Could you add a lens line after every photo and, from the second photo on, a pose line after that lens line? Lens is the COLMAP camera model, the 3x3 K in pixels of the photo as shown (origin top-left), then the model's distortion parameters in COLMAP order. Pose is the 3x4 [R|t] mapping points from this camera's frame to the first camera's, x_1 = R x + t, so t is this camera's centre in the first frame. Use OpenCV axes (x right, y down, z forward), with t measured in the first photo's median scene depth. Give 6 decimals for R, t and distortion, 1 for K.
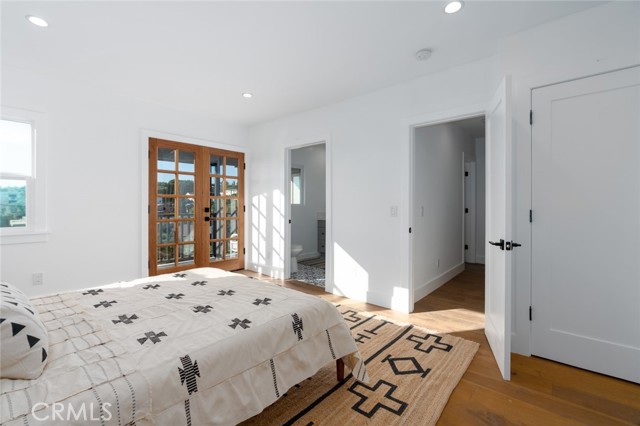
lens RADIAL K [[284.2, 0, 320.5], [0, 284.2, 208.4], [0, 0, 1]] dist [-0.009839, 0.002678]
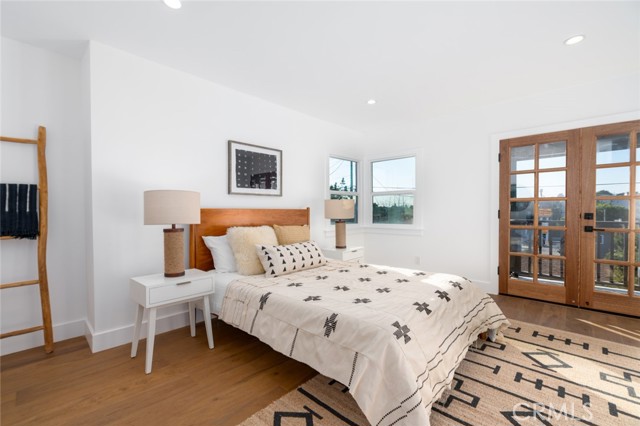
lens RADIAL K [[284.2, 0, 323.1], [0, 284.2, 214.6], [0, 0, 1]] dist [-0.009839, 0.002678]
pose [[-0.056604, 0.001713, -0.998395, 0.520252], [-0.010807, 0.999939, 0.002329, 0.011874], [0.998338, 0.010921, -0.056582, 0.578980]]
